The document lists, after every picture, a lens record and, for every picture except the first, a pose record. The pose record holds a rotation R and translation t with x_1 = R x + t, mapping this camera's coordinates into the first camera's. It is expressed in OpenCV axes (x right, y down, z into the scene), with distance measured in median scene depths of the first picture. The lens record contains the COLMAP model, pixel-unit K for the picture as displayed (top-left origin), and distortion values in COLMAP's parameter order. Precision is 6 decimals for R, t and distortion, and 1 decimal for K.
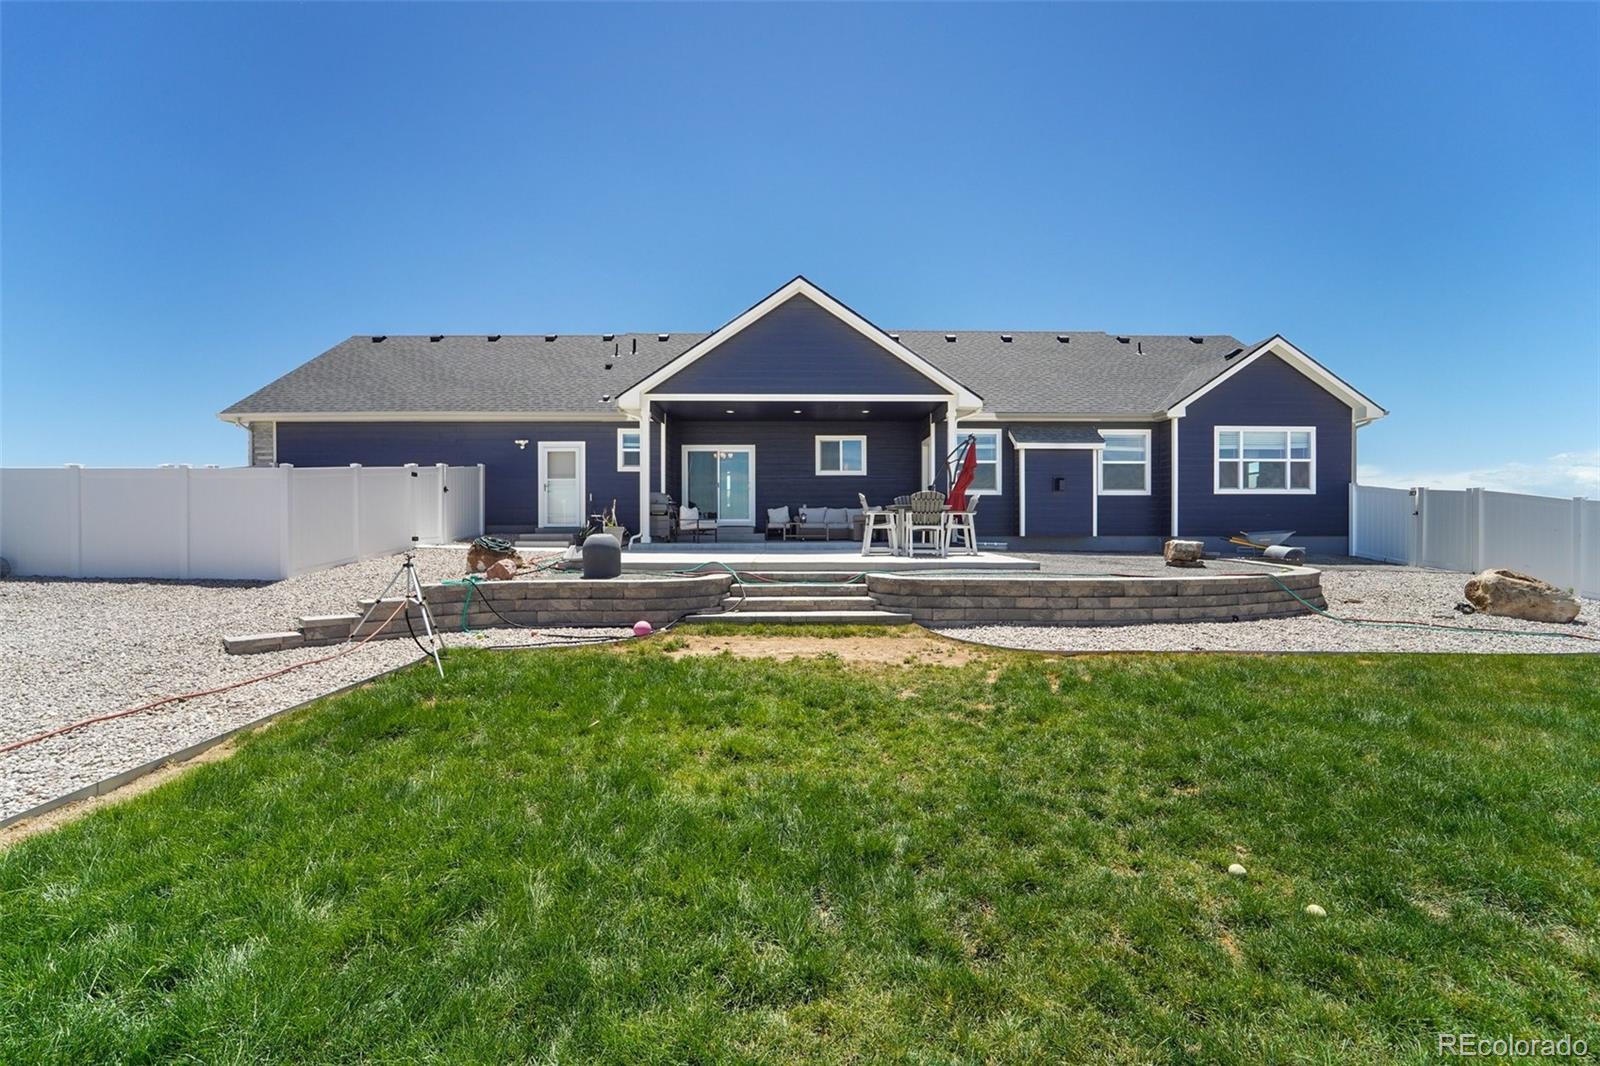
lens RADIAL K [[663.5, 0, 803.1], [0, 663.5, 538.1], [0, 0, 1]] dist [-0.011066, -0.000196]
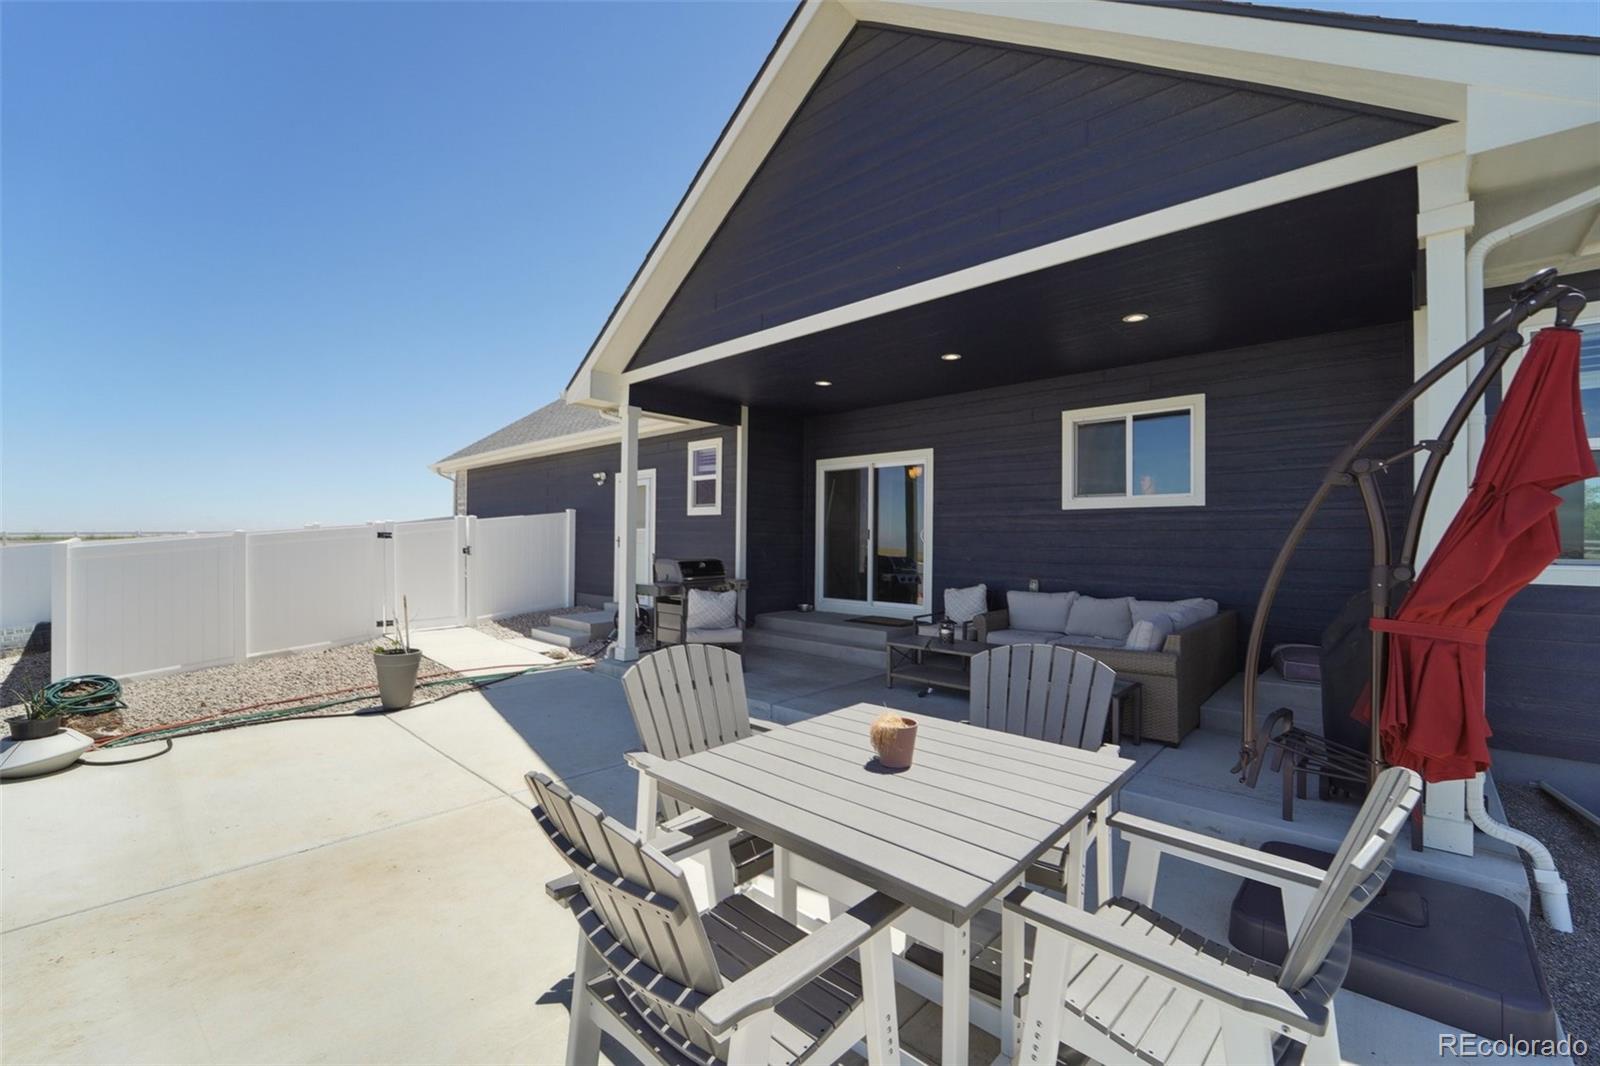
lens RADIAL K [[663.5, 0, 803.1], [0, 663.5, 538.1], [0, 0, 1]] dist [-0.011066, -0.000196]
pose [[0.717354, 0.002118, -0.696706, 0.205035], [-0.019130, 0.999678, -0.016658, -0.073595], [0.696447, 0.025278, 0.717163, 0.658301]]
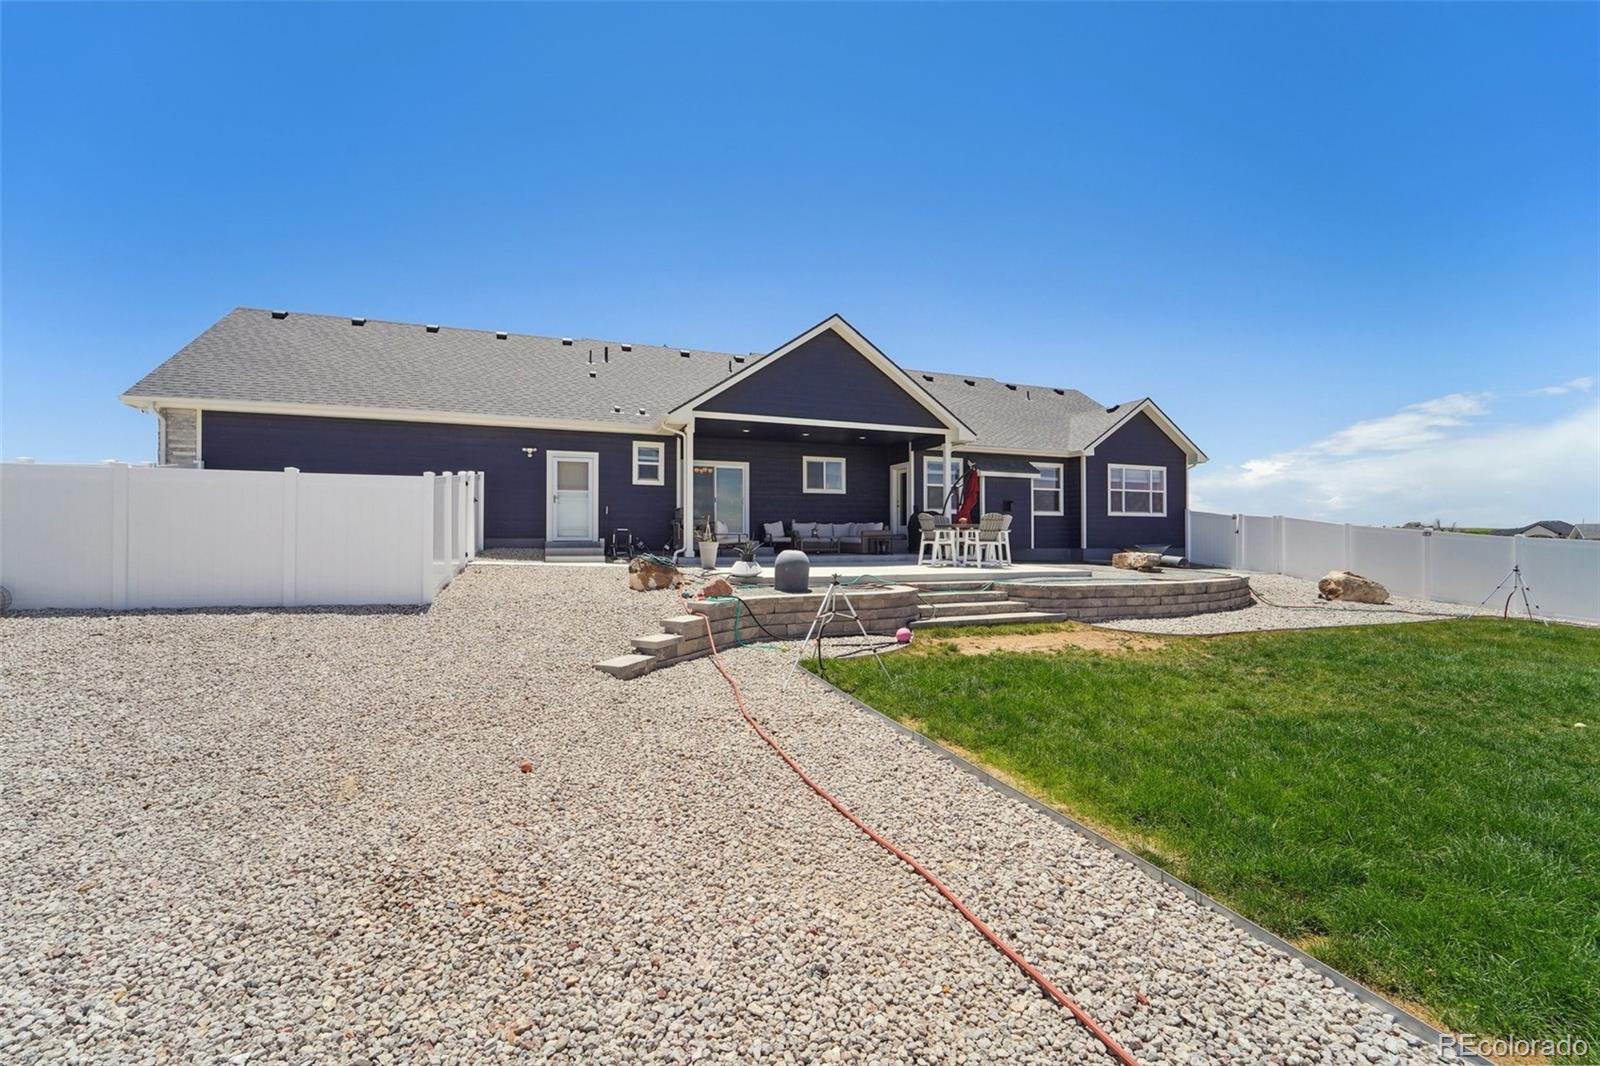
lens RADIAL K [[660.5, 0, 800.0], [0, 660.5, 533.0], [0, 0, 1]] dist [-0.008377, 0.000008]
pose [[0.938740, 0.005030, 0.344591, -0.388214], [0.002623, 0.999760, -0.021738, -0.006405], [-0.344617, 0.021310, 0.938501, -0.003165]]
